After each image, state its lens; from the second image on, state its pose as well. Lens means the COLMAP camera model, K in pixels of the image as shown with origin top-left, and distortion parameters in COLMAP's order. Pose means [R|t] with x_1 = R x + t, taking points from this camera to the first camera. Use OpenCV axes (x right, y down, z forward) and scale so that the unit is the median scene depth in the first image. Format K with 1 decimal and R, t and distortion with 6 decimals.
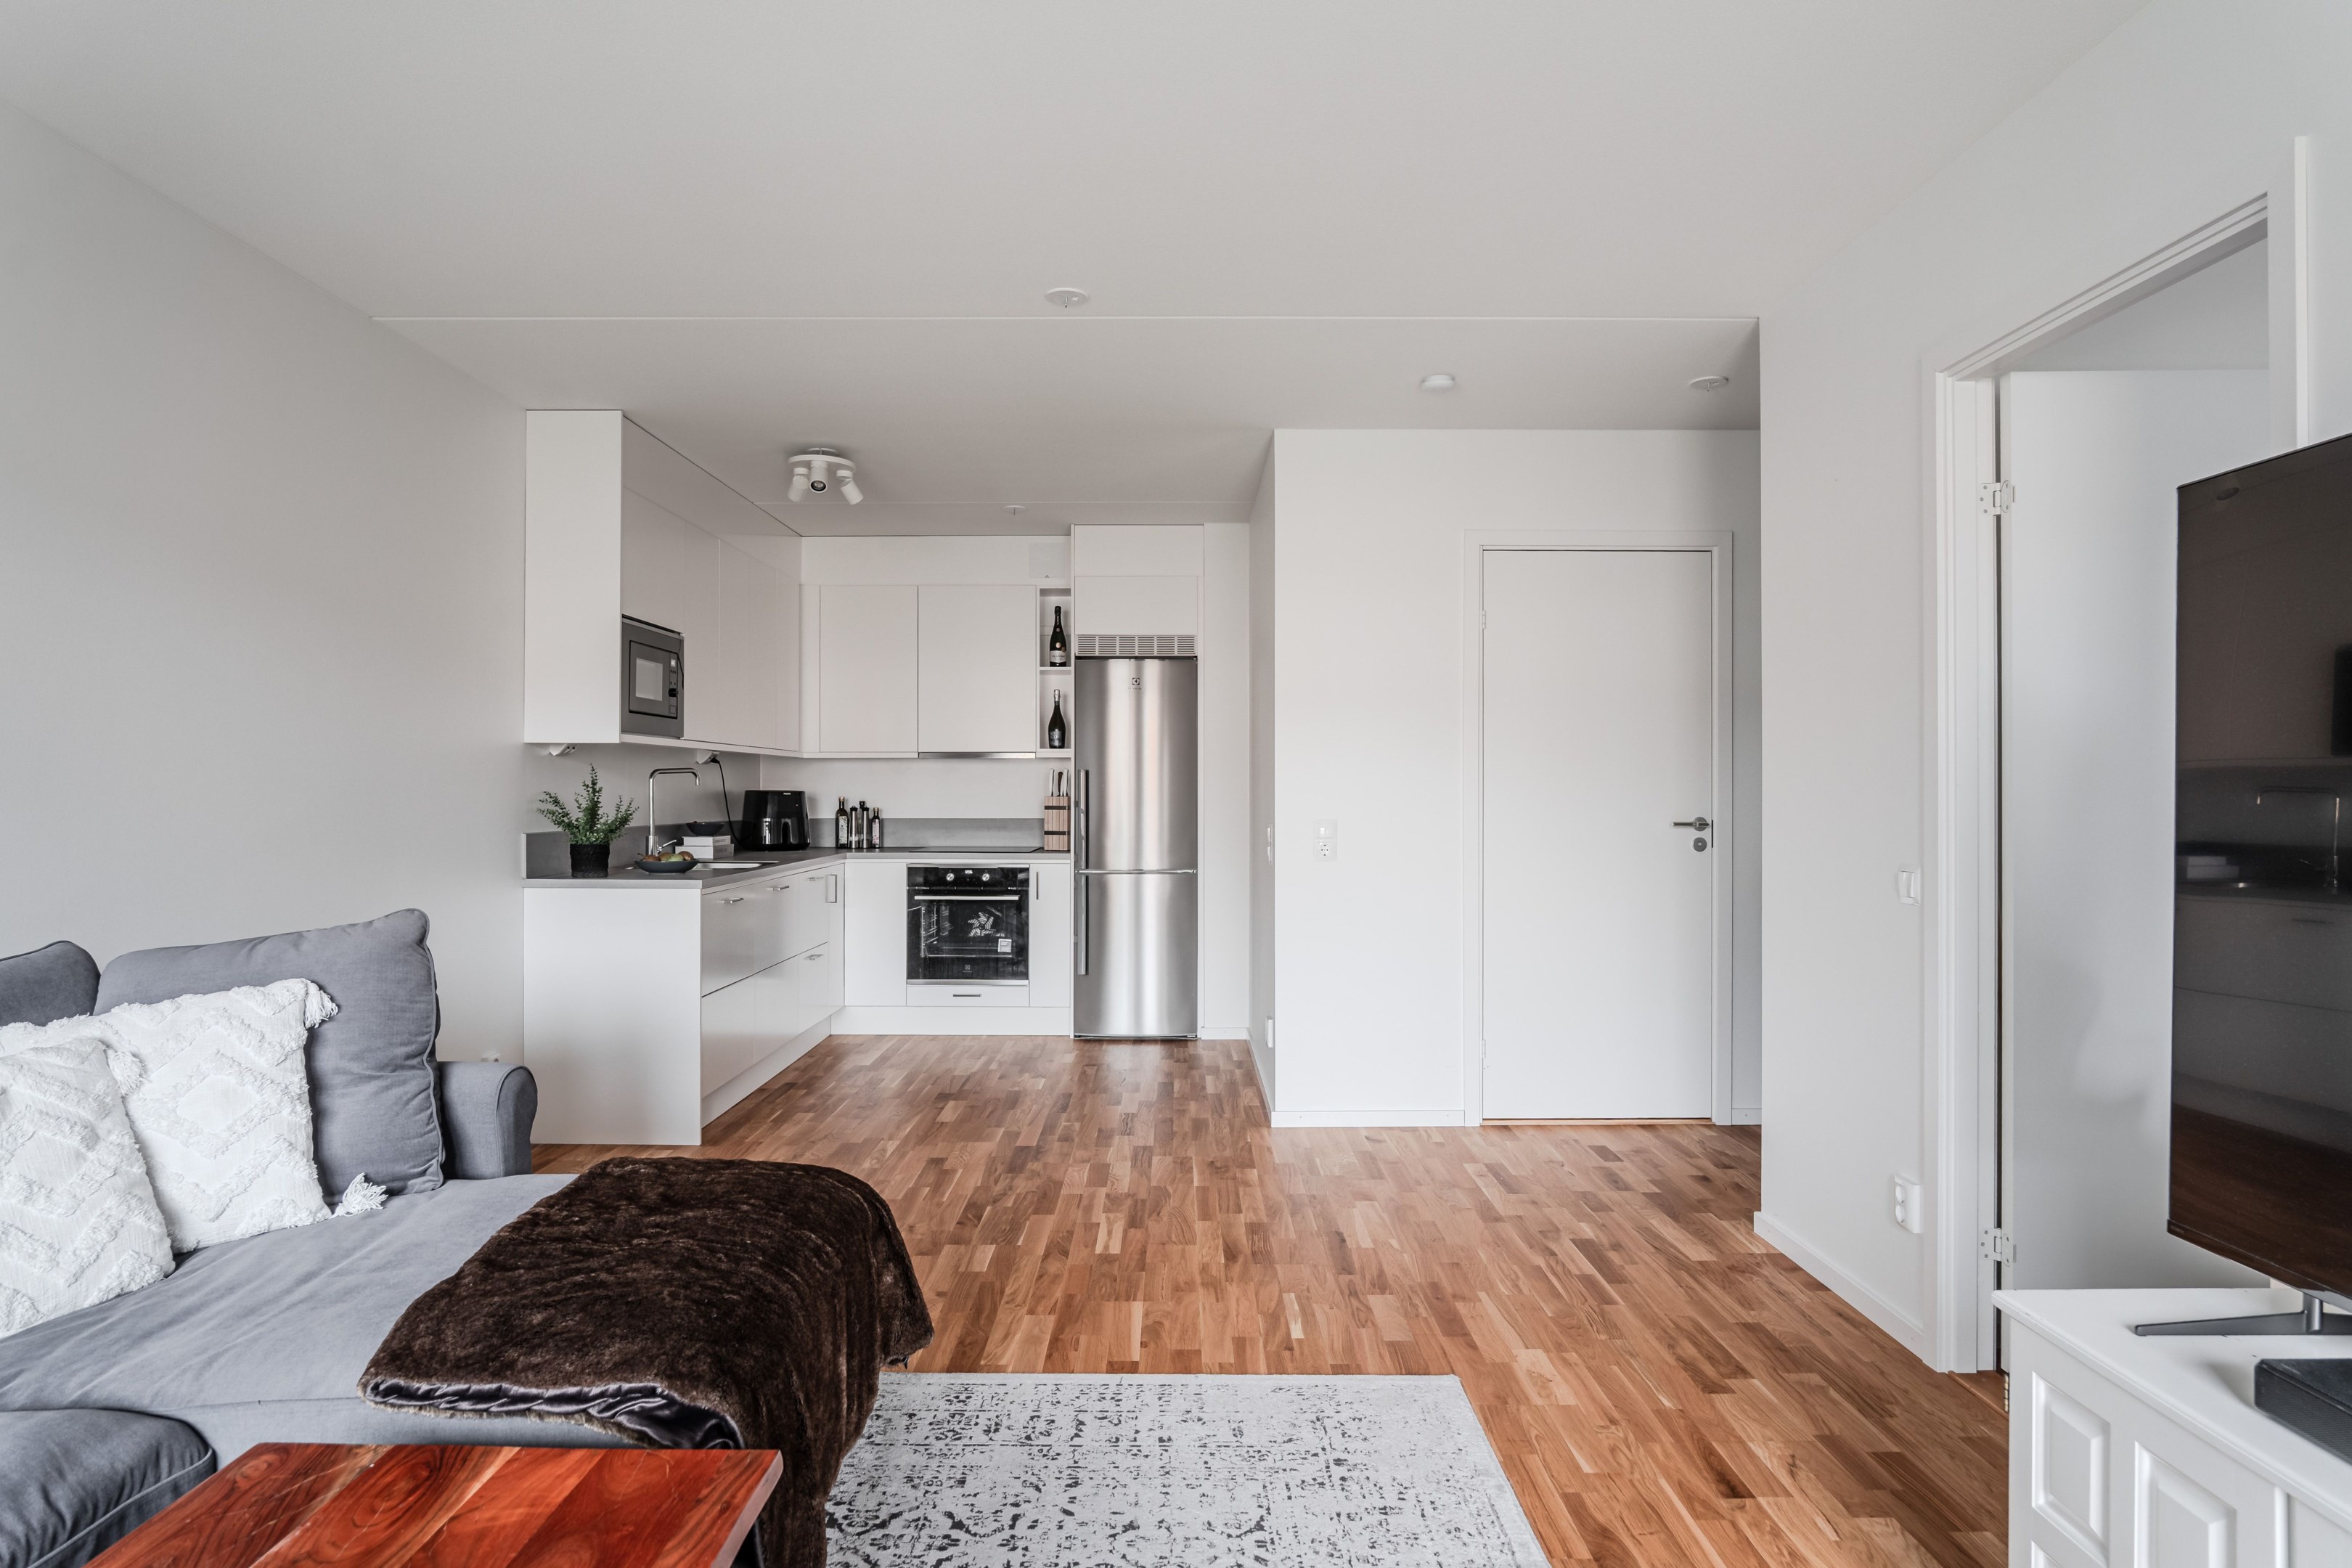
lens RADIAL K [[1361.5, 0, 1176.0], [0, 1361.5, 784.0], [0, 0, 1]] dist [-0.001303, 0.000260]
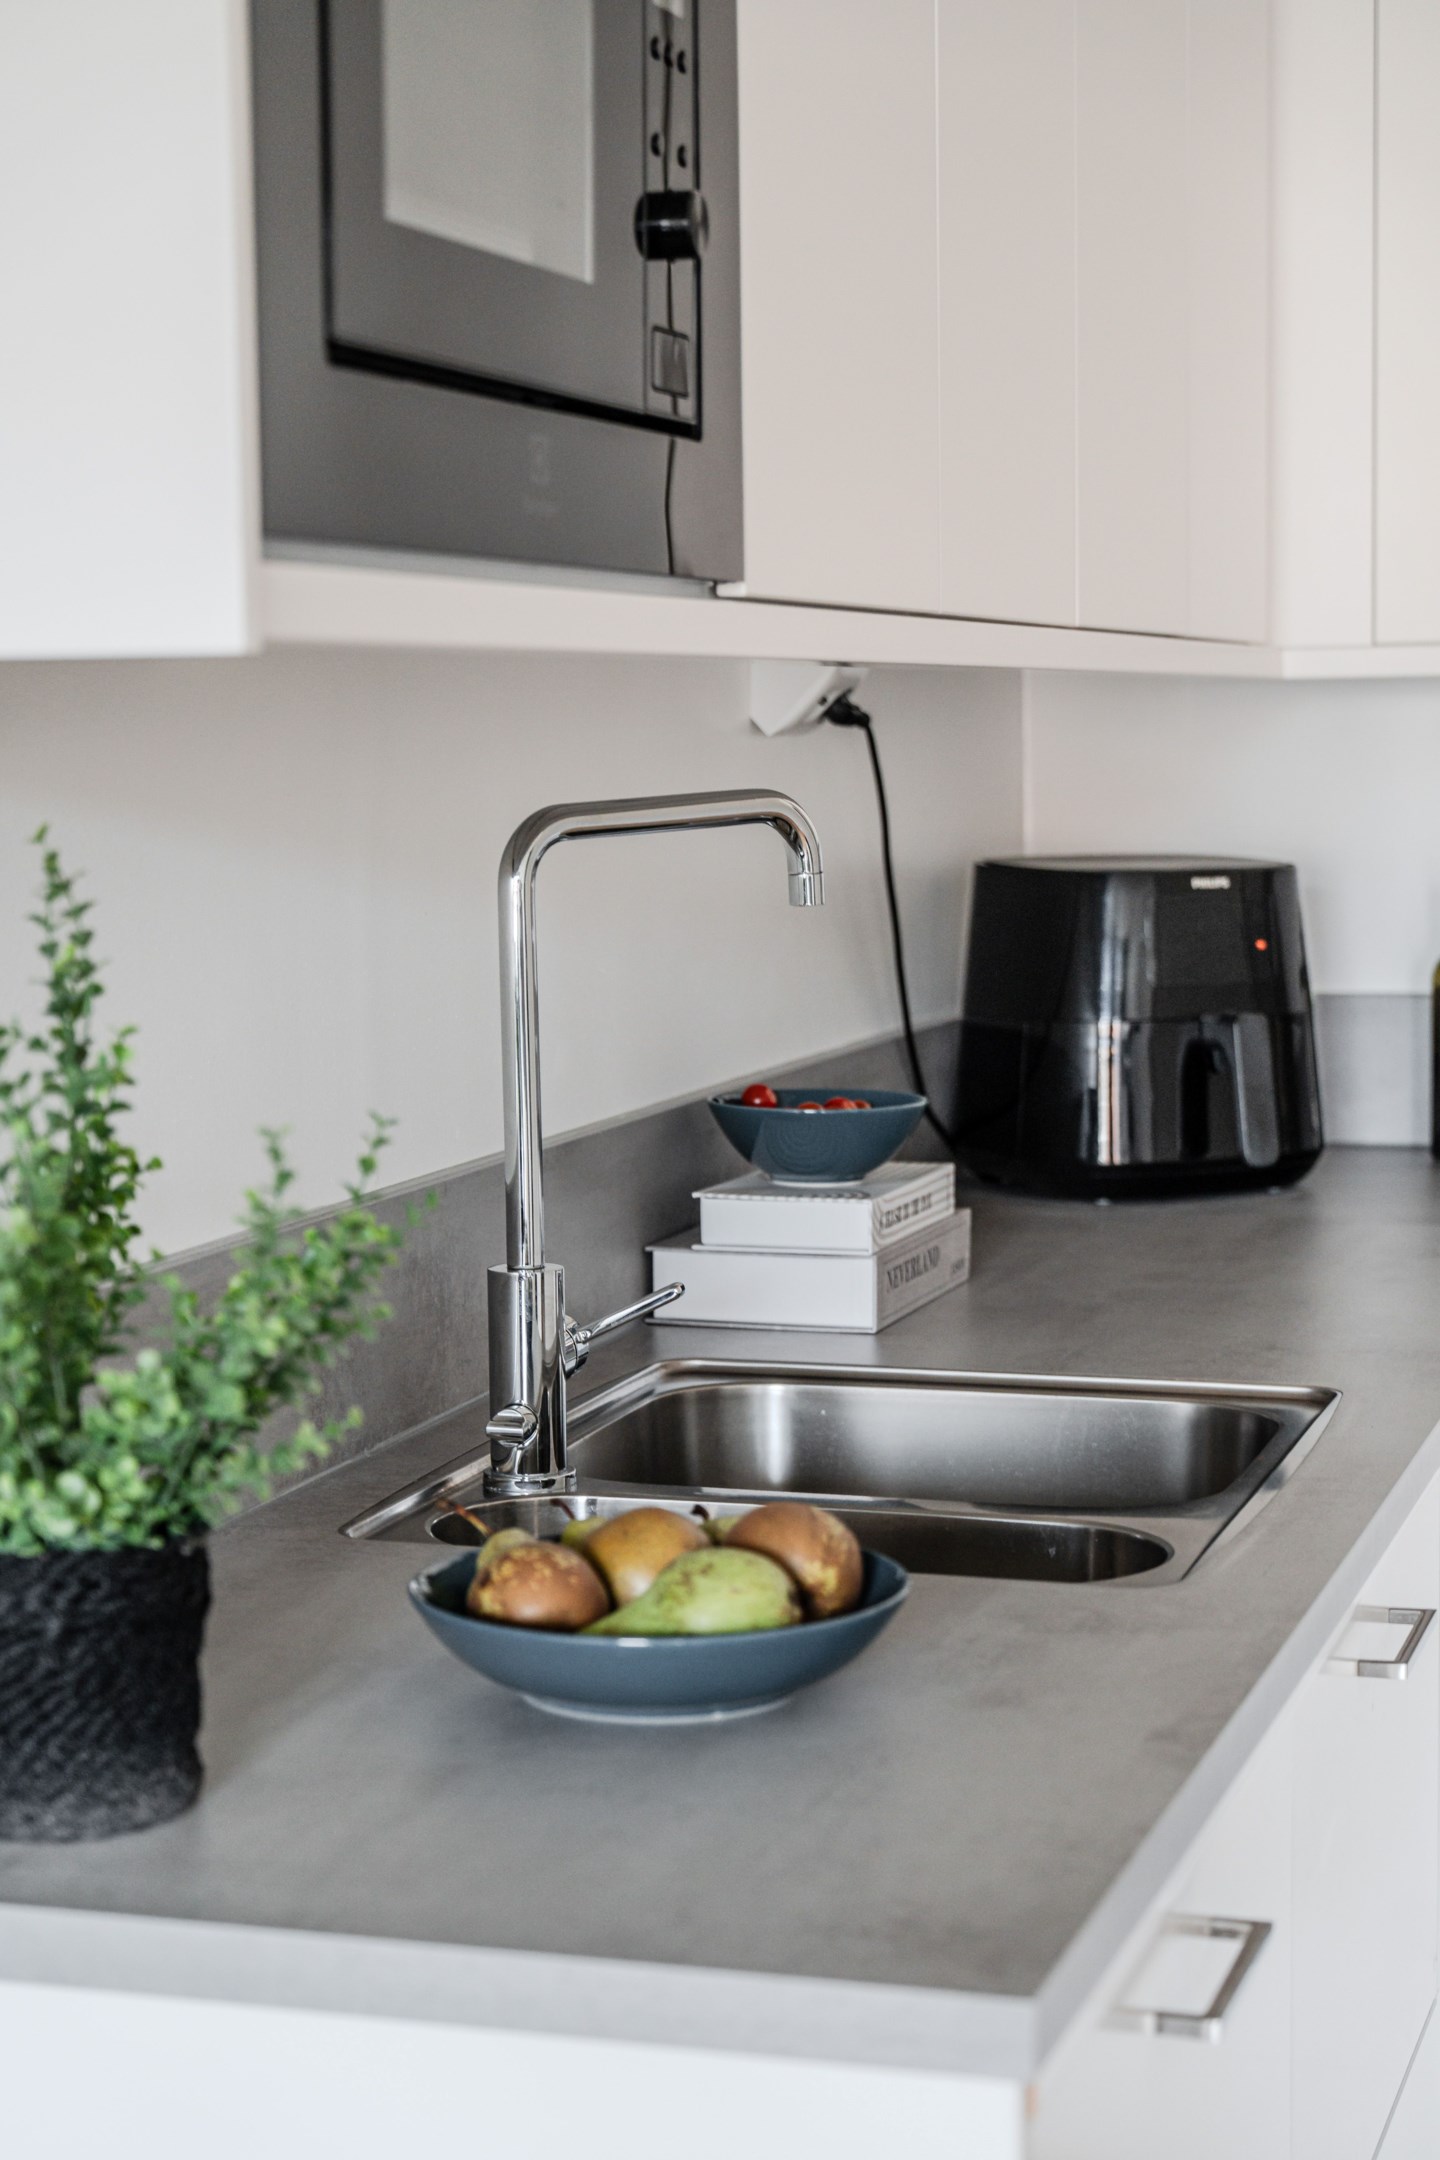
lens RADIAL K [[3868.5, 0, 720.0], [0, 3868.5, 1080.0], [0, 0, 1]] dist [0.031386, 0.103213]
pose [[0.952981, 0.015593, -0.302629, -0.192573], [0.014550, 0.995169, 0.097092, -0.017528], [0.302681, -0.096930, 0.948150, 0.493185]]
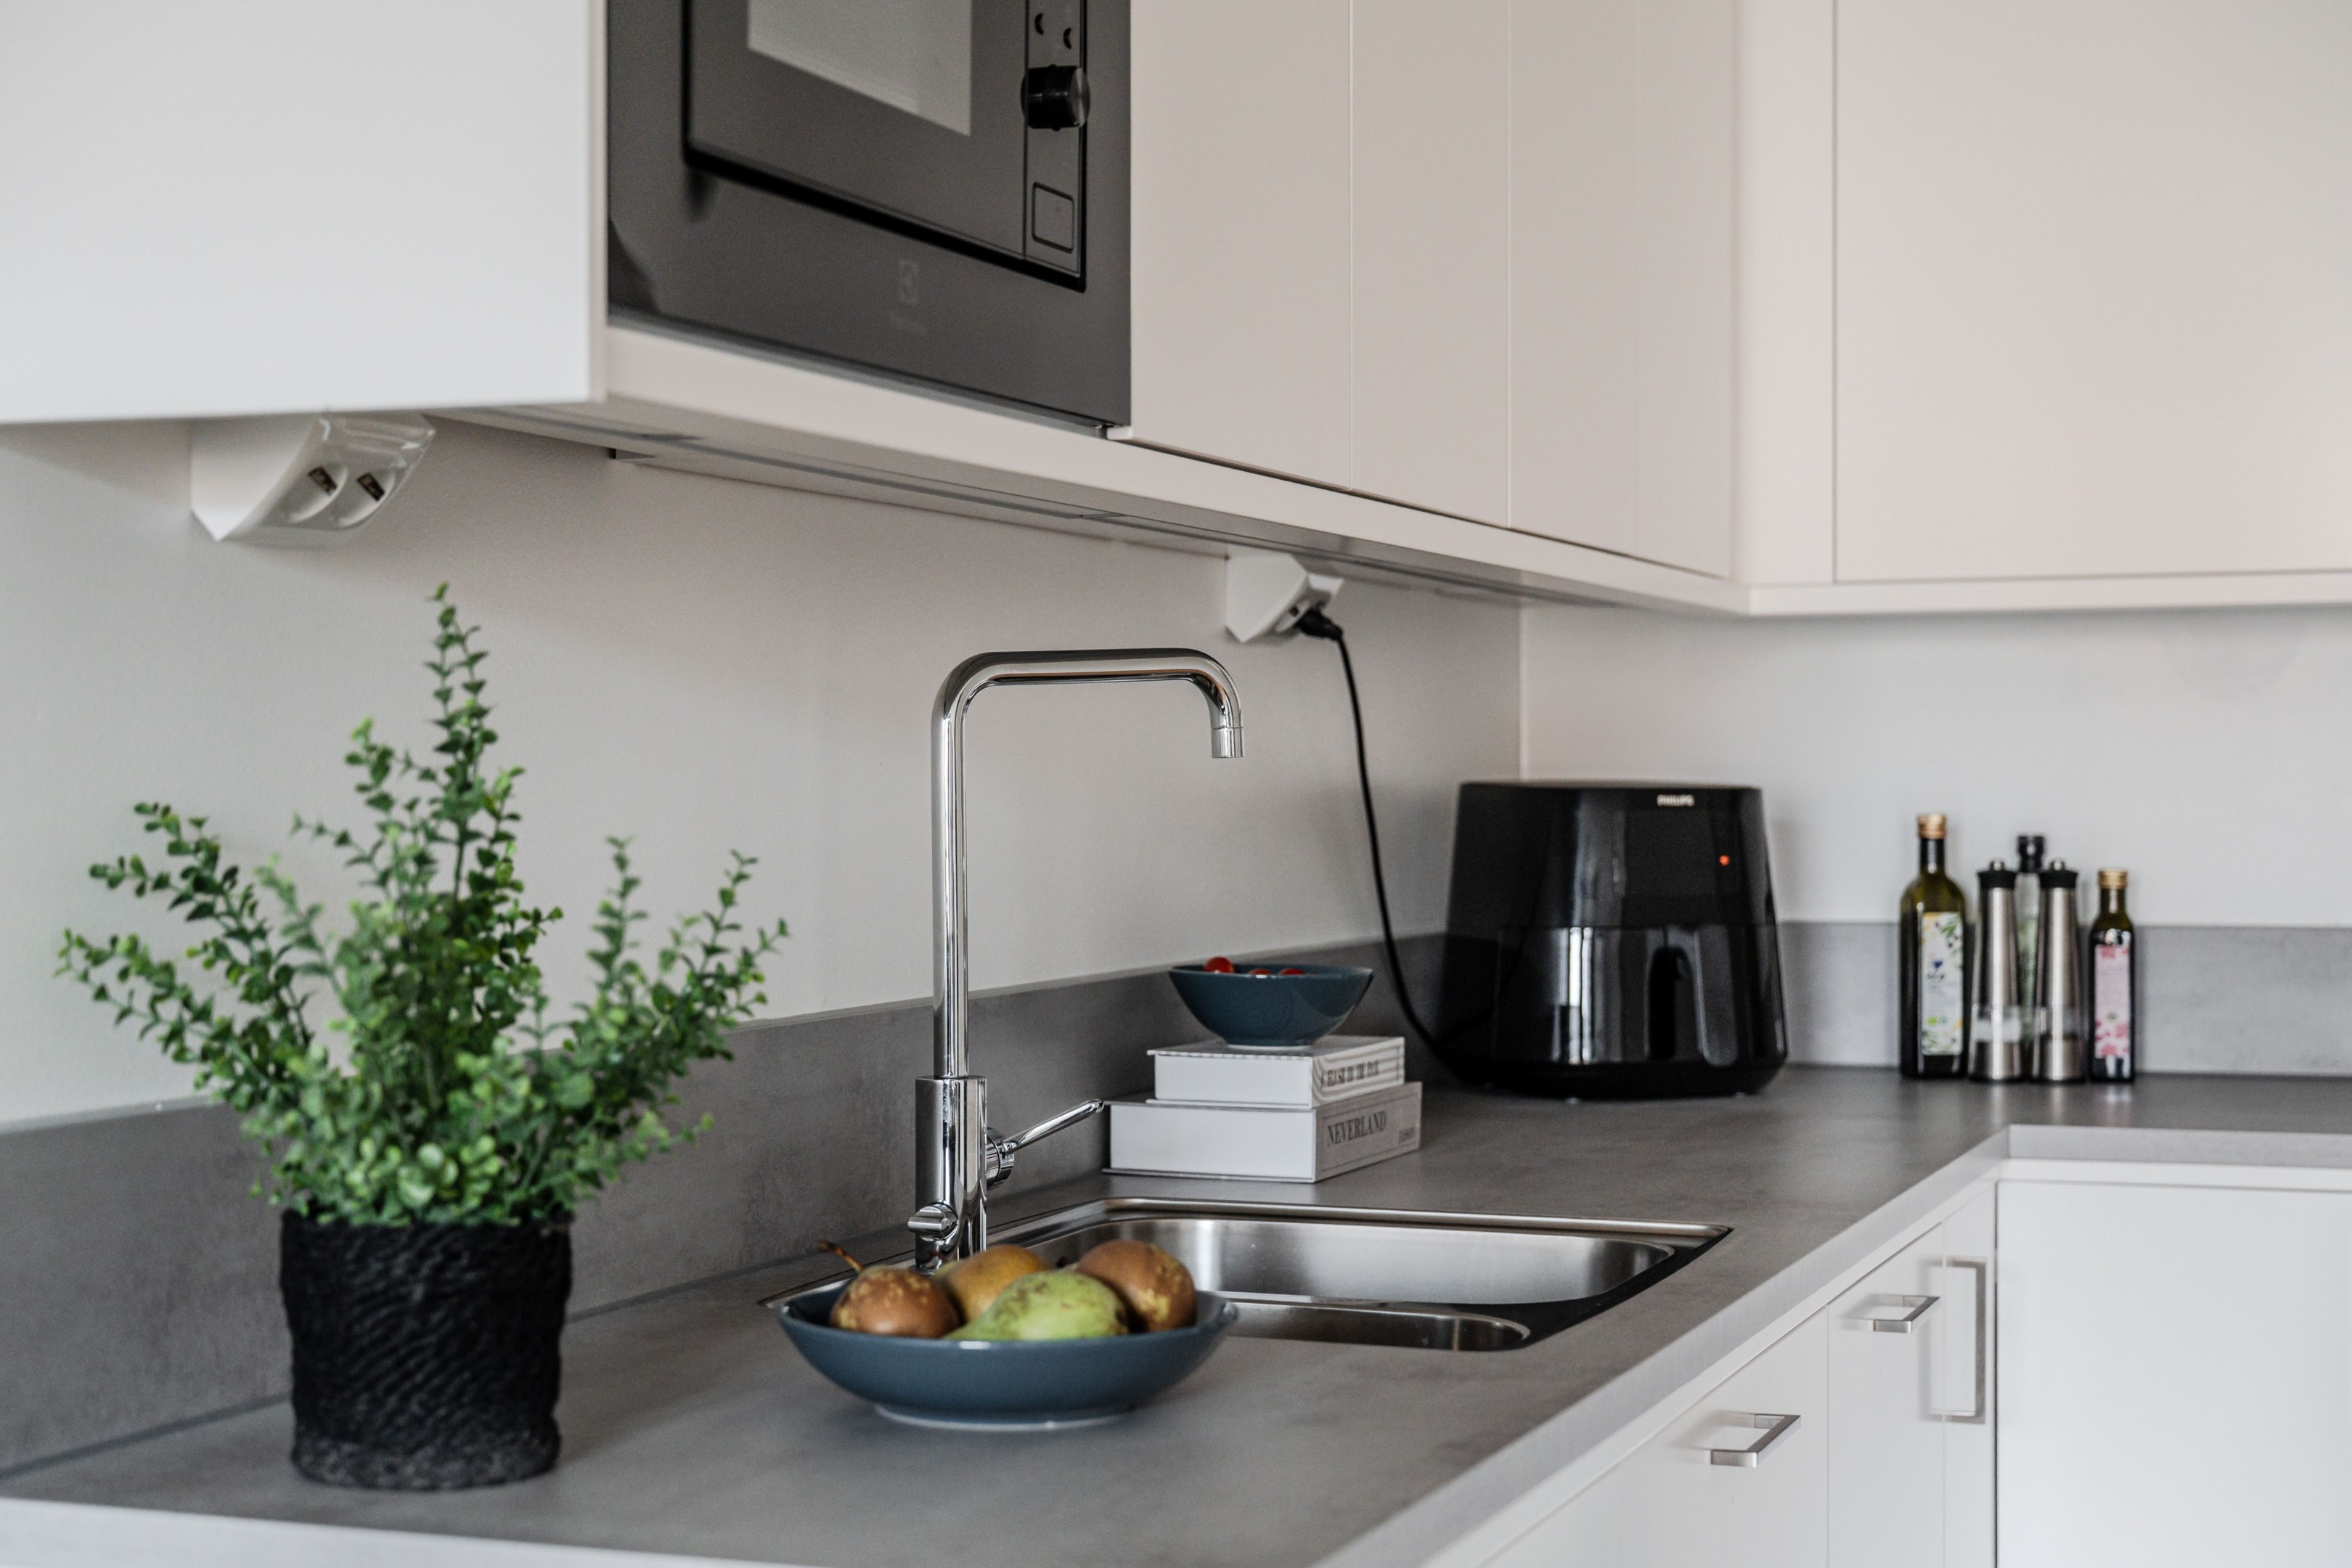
lens RADIAL K [[3745.8, 0, 1176.0], [0, 3745.8, 784.0], [0, 0, 1]] dist [0.019558, 0.051677]
pose [[0.936389, -0.000328, -0.350965, -0.167032], [0.003148, 0.999967, 0.007462, 0.000779], [0.350951, -0.008092, 0.936359, 0.483369]]
